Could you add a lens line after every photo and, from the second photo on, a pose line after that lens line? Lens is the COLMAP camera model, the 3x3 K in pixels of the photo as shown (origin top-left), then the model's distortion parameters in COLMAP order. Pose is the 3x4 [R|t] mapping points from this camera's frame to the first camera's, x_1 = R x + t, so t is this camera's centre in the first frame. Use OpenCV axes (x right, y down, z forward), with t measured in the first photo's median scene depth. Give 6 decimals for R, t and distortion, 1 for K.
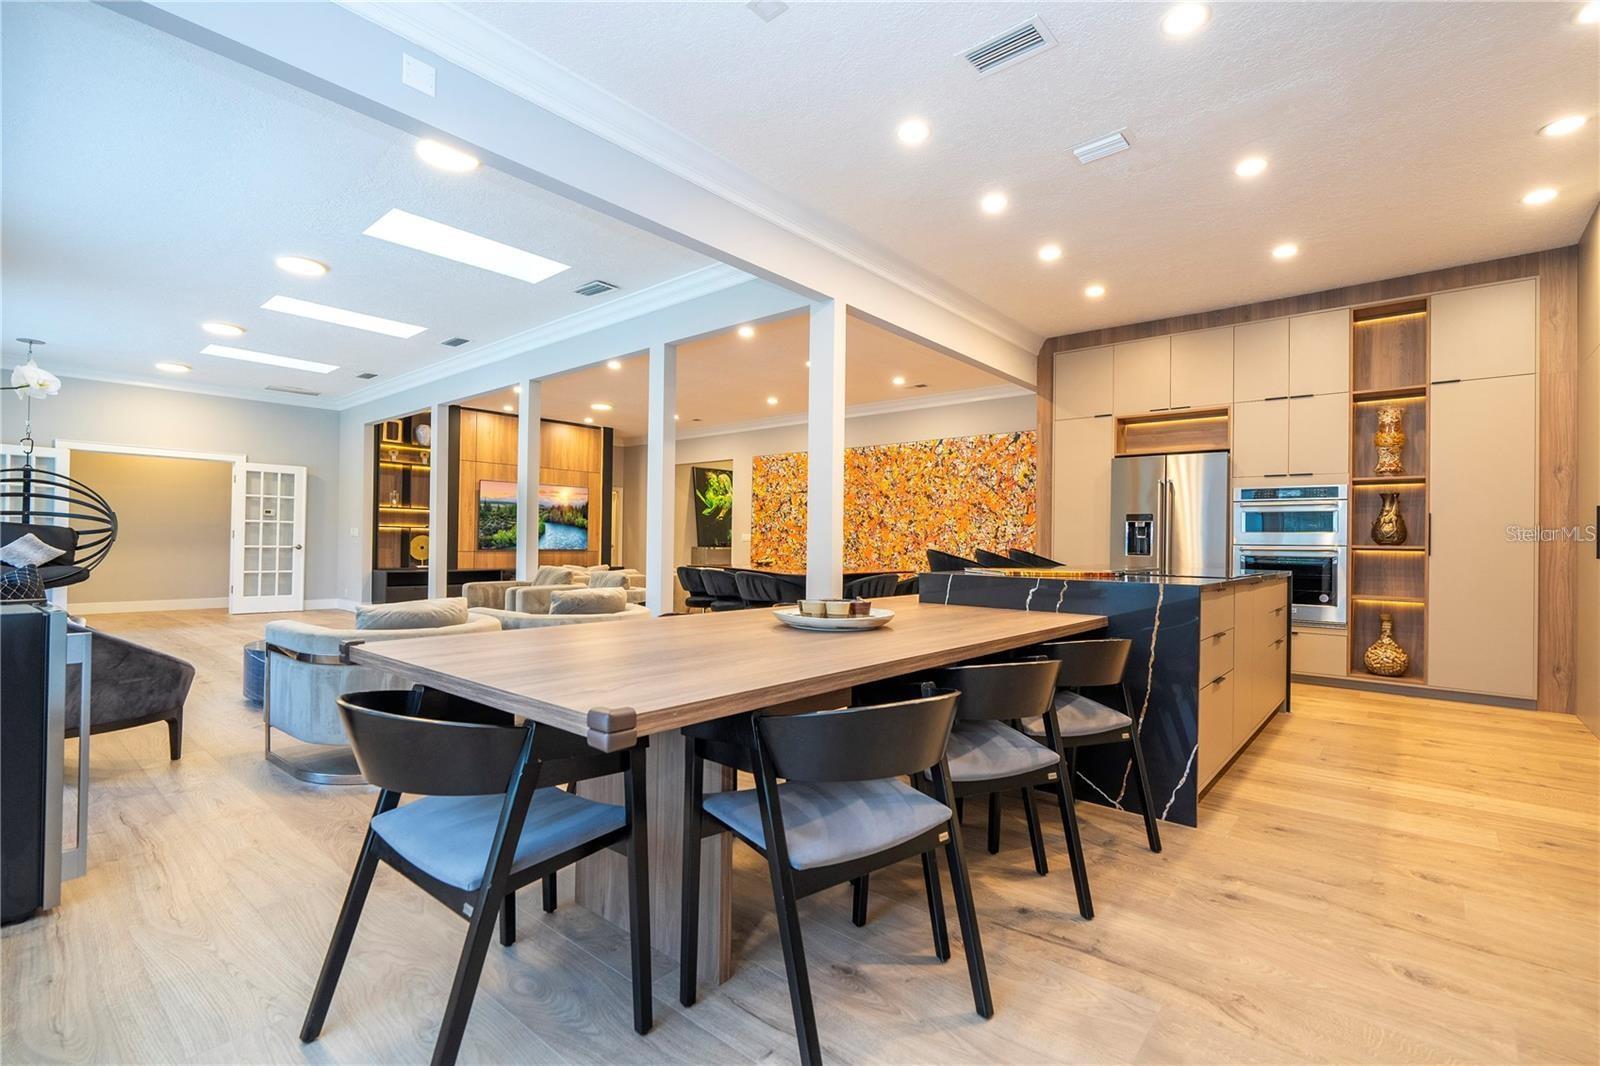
lens RADIAL K [[726.4, 0, 807.1], [0, 726.4, 530.9], [0, 0, 1]] dist [-0.000787, 0.000228]
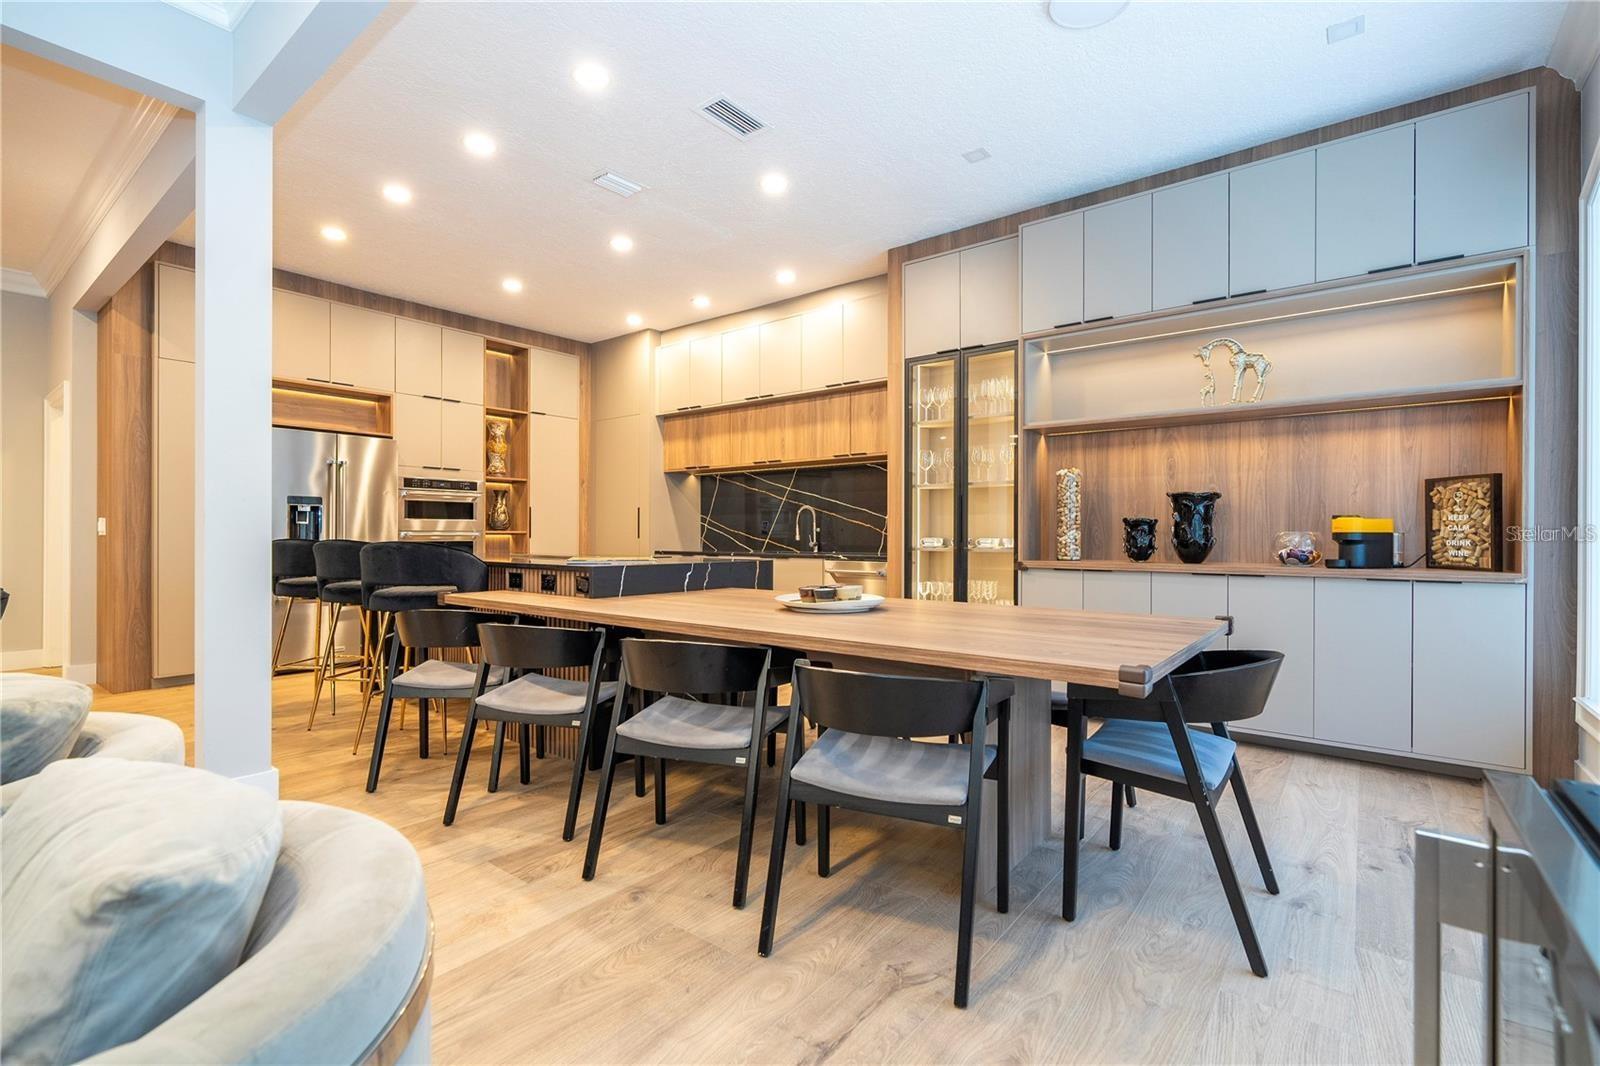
lens RADIAL K [[726.4, 0, 809.5], [0, 726.4, 534.8], [0, 0, 1]] dist [-0.000787, 0.000228]
pose [[-0.042861, -0.014788, 0.998972, -0.503567], [-0.018966, 0.999722, 0.013985, -0.001054], [-0.998901, -0.018347, -0.043130, 0.497938]]
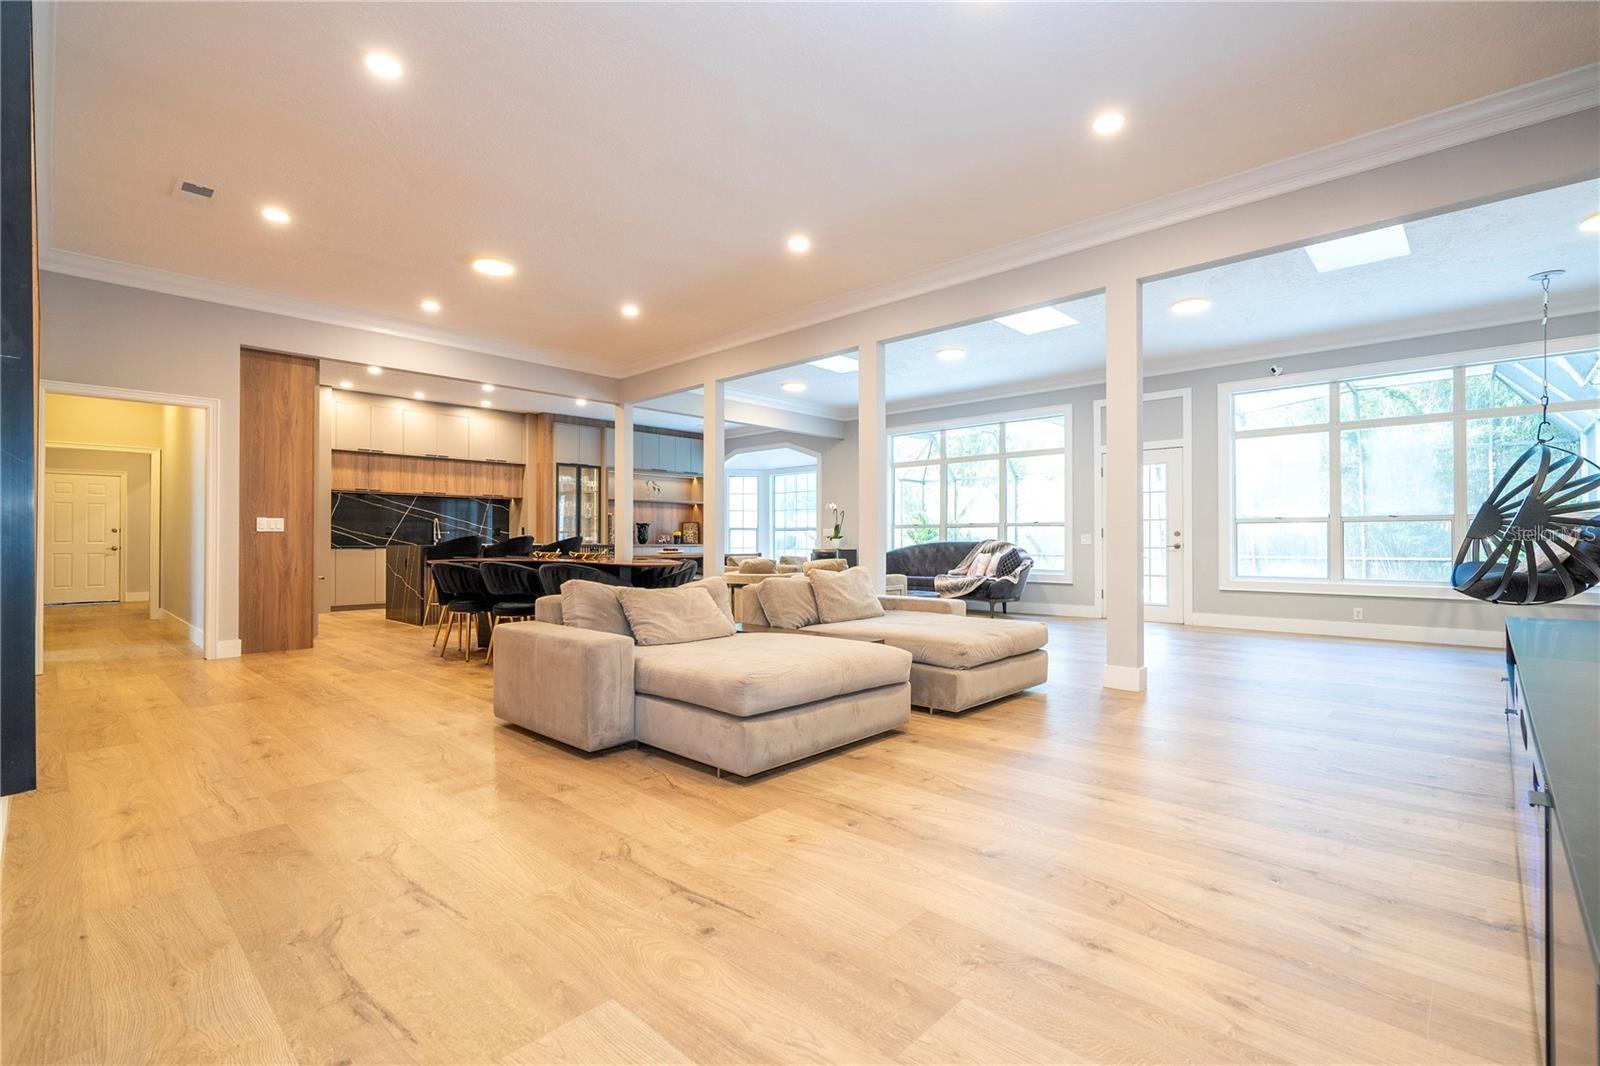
lens RADIAL K [[726.4, 0, 809.5], [0, 726.4, 531.8], [0, 0, 1]] dist [-0.000787, 0.000228]
pose [[-0.998760, -0.013659, 0.047877, -0.469094], [-0.014980, 0.999514, -0.027332, 0.046768], [-0.047480, -0.028016, -0.998479, 2.474871]]
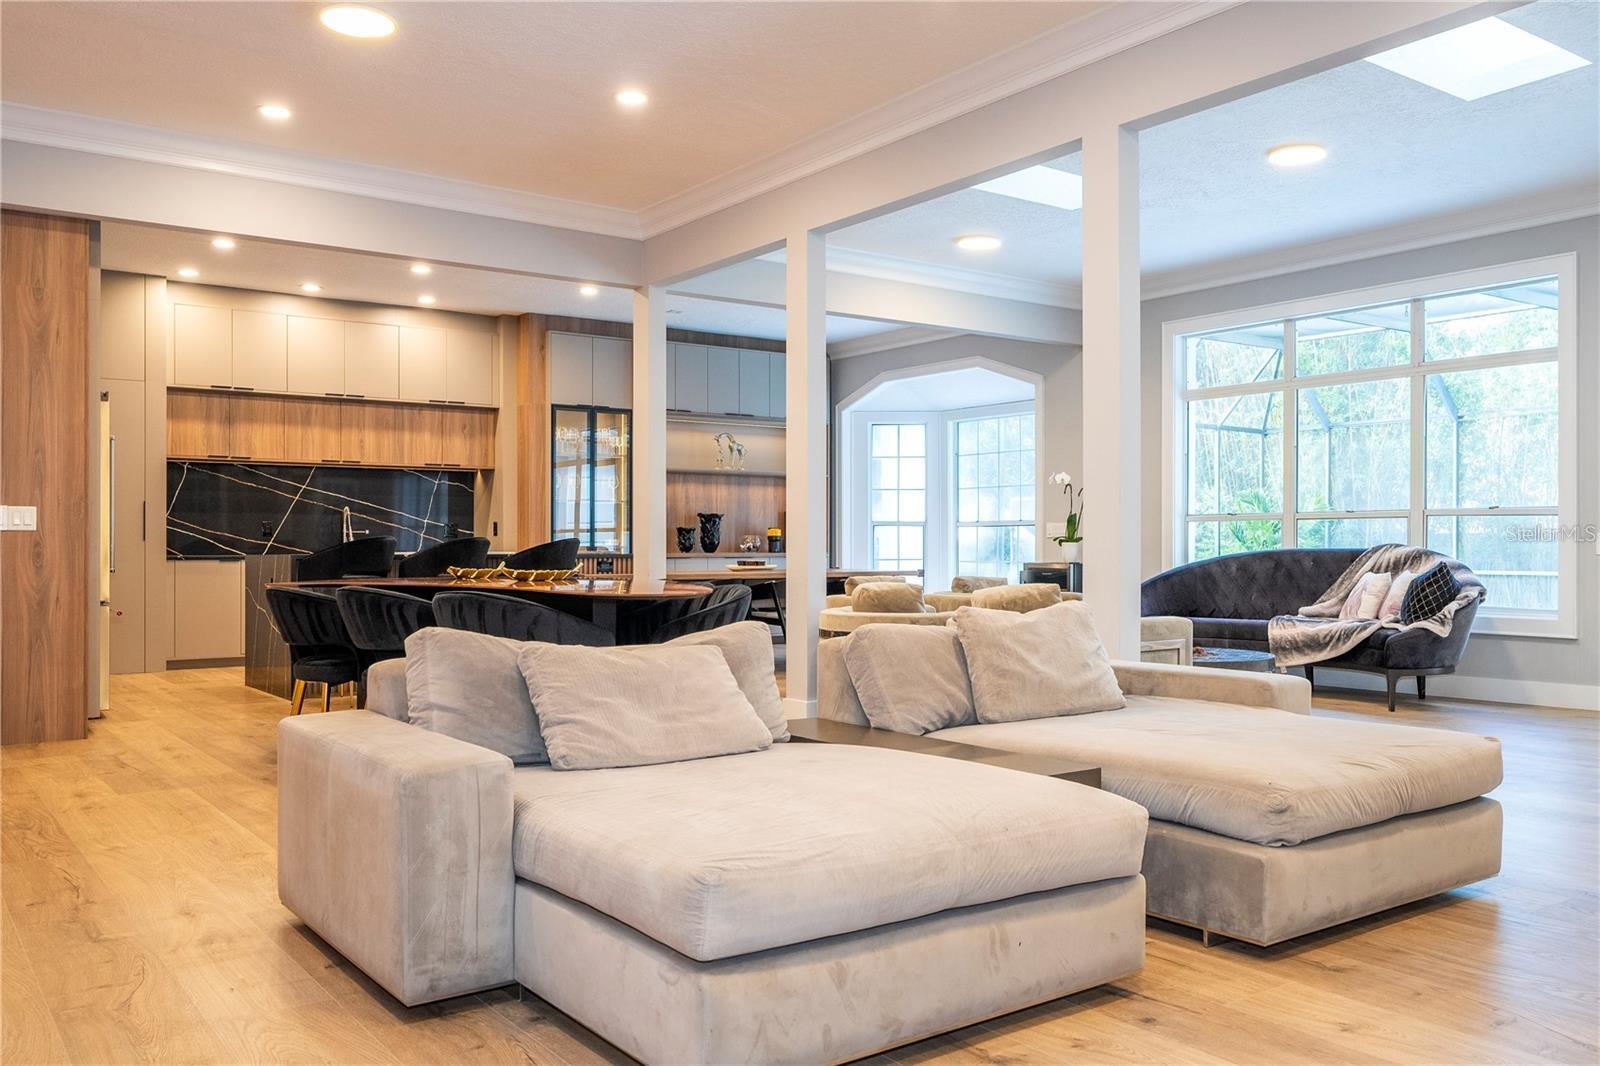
lens RADIAL K [[1307.8, 0, 811.2], [0, 1307.8, 536.0], [0, 0, 1]] dist [0.014221, -0.016138]
pose [[-0.972340, -0.012303, 0.233248, -0.524593], [-0.017358, 0.999657, -0.019631, 0.043291], [-0.232926, -0.023137, -0.972219, 2.331204]]
